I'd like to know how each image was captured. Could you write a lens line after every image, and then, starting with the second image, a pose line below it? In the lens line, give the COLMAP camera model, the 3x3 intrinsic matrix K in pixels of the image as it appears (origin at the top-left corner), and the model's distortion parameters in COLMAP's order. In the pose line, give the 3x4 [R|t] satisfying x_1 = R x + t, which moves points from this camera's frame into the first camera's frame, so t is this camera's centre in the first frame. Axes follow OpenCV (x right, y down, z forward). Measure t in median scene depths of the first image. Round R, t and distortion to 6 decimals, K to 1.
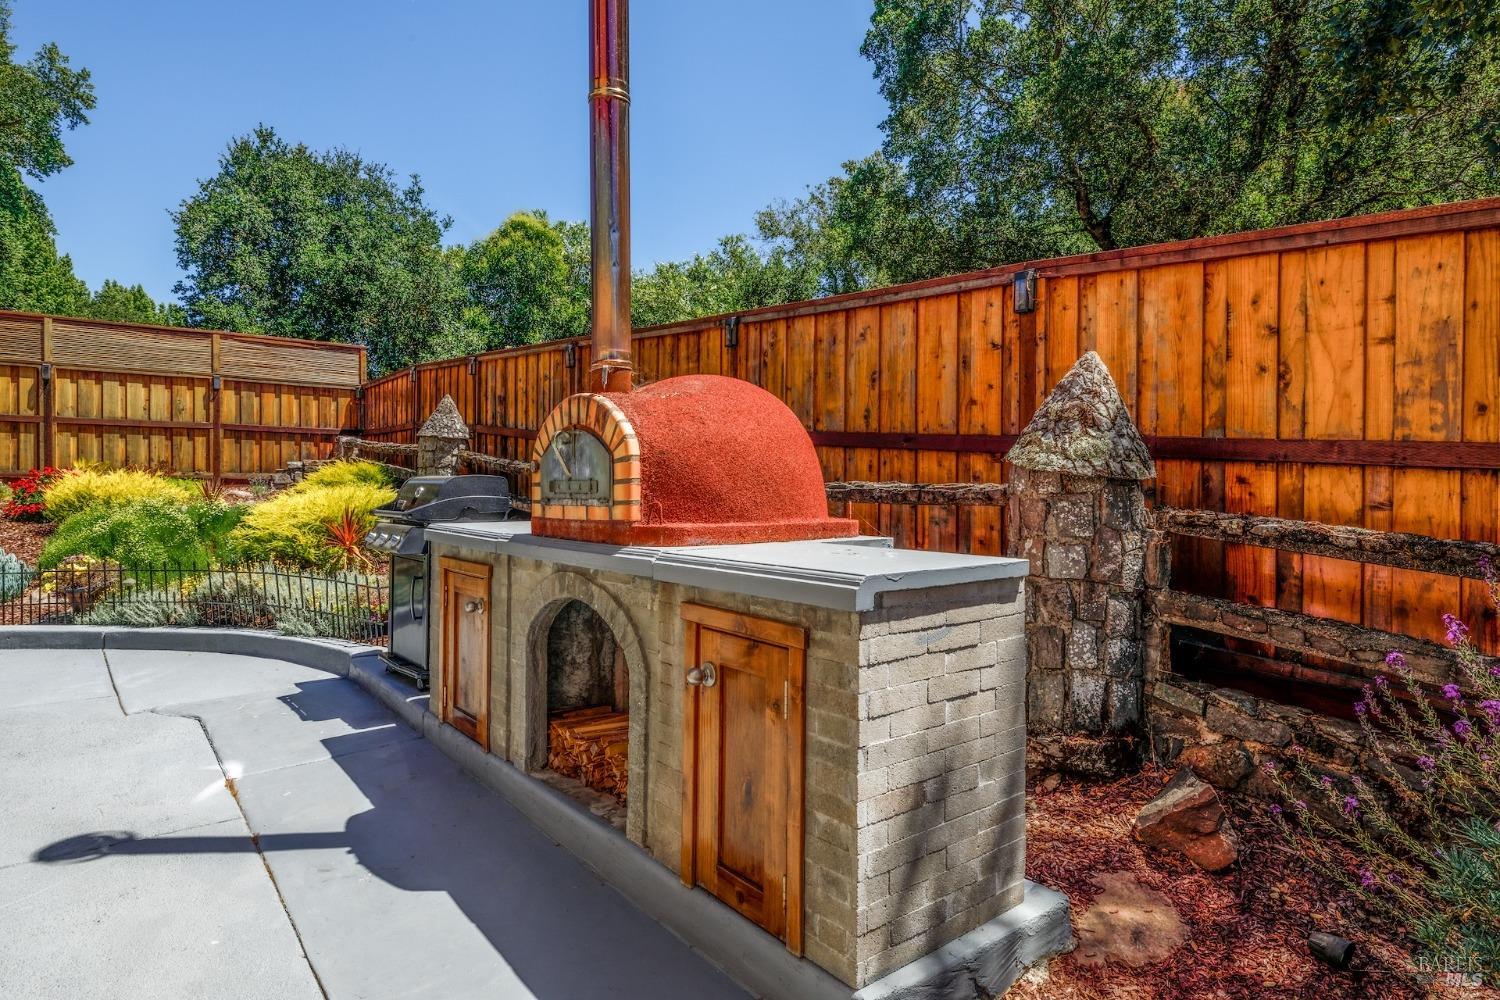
lens RADIAL K [[874.3, 0, 751.7], [0, 874.3, 495.5], [0, 0, 1]] dist [-0.006462, -0.001667]
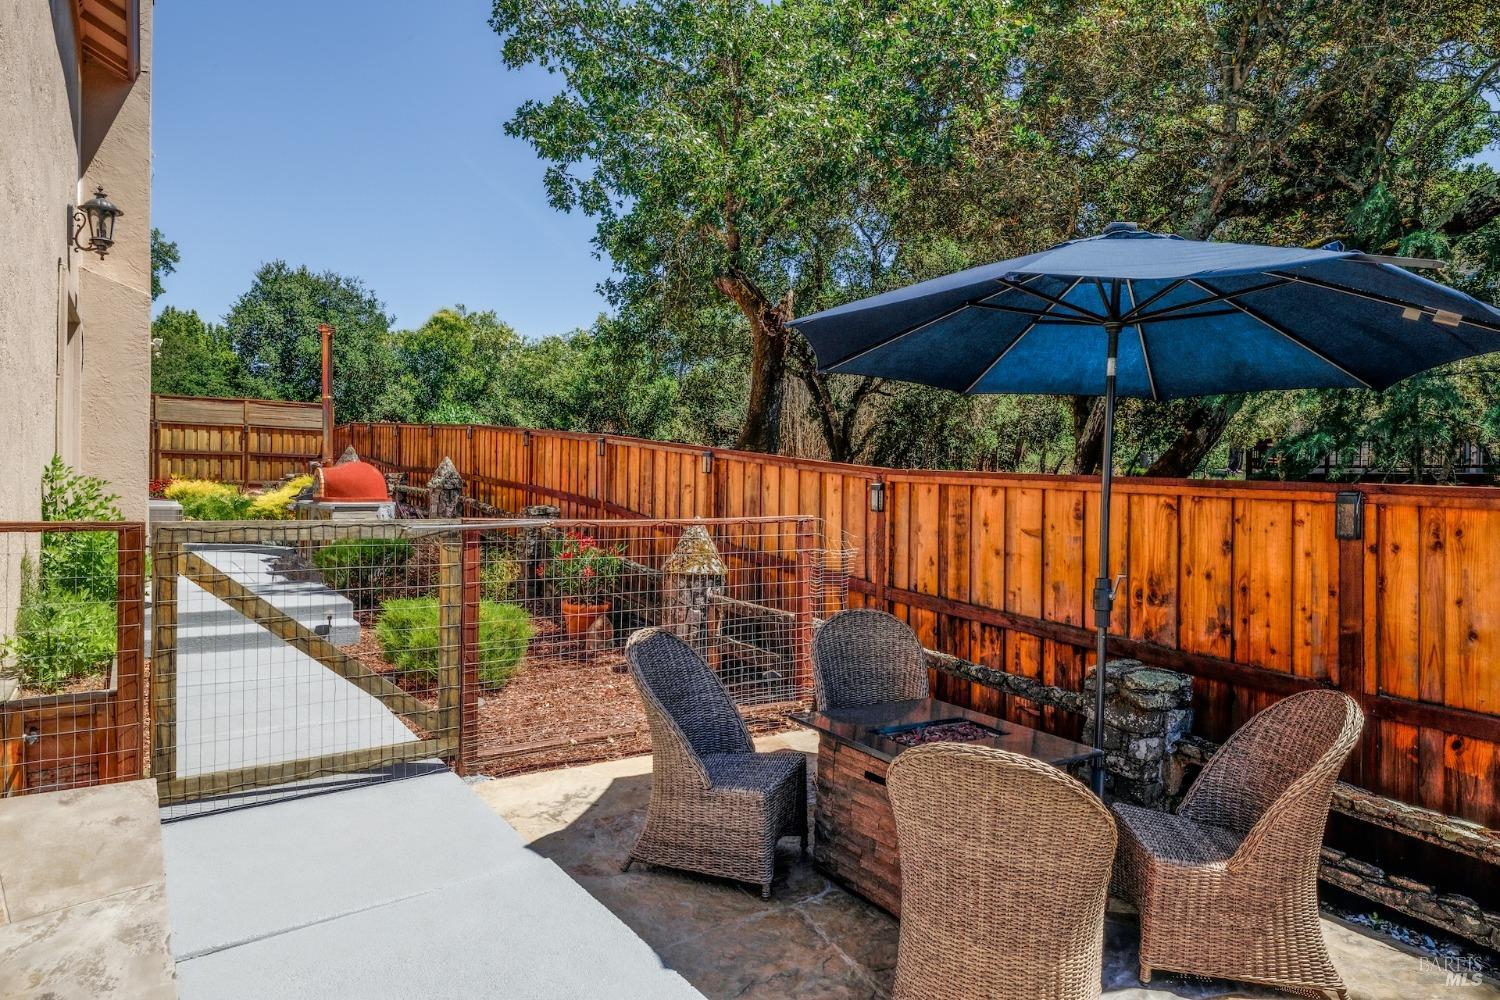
lens RADIAL K [[937.8, 0, 749.0], [0, 937.8, 494.9], [0, 0, 1]] dist [-0.002348, 0.000029]
pose [[0.997595, 0.007929, -0.068859, 0.501879], [-0.008428, 0.999940, -0.006949, 0.006969], [0.068800, 0.007513, 0.997602, -0.773565]]
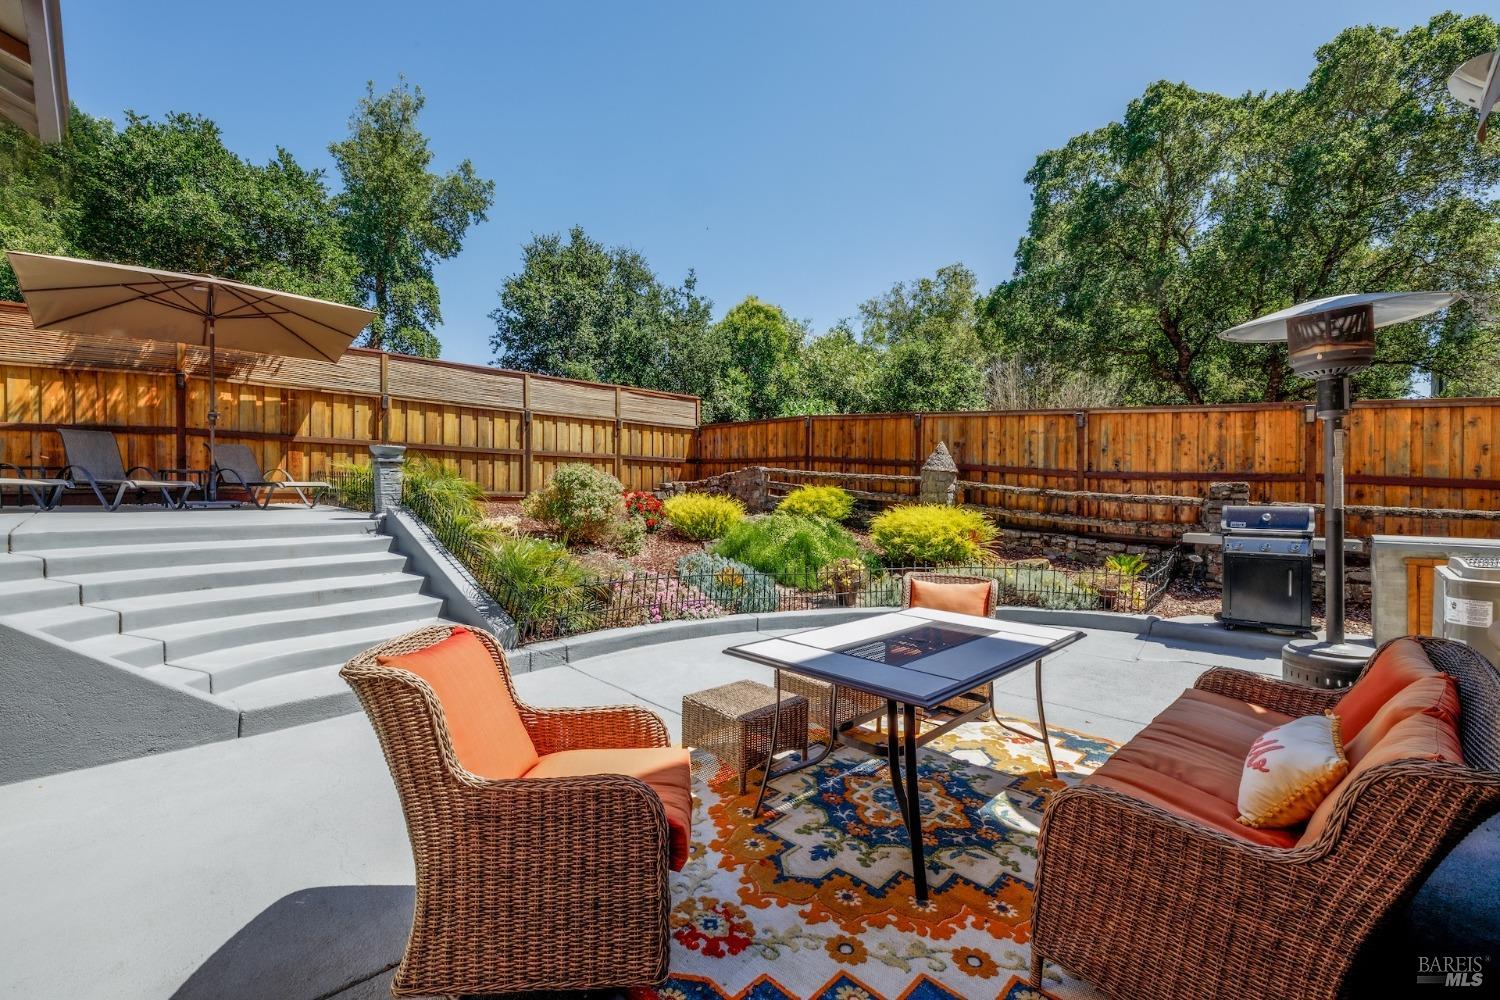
lens RADIAL K [[655.1, 0, 747.8], [0, 655.1, 497.7], [0, 0, 1]] dist [0.002183, 0.000075]
pose [[0.991898, -0.000574, 0.127036, -0.529937], [0.000599, 1.000000, -0.000158, -0.015030], [-0.127036, 0.000233, 0.991898, -0.025409]]
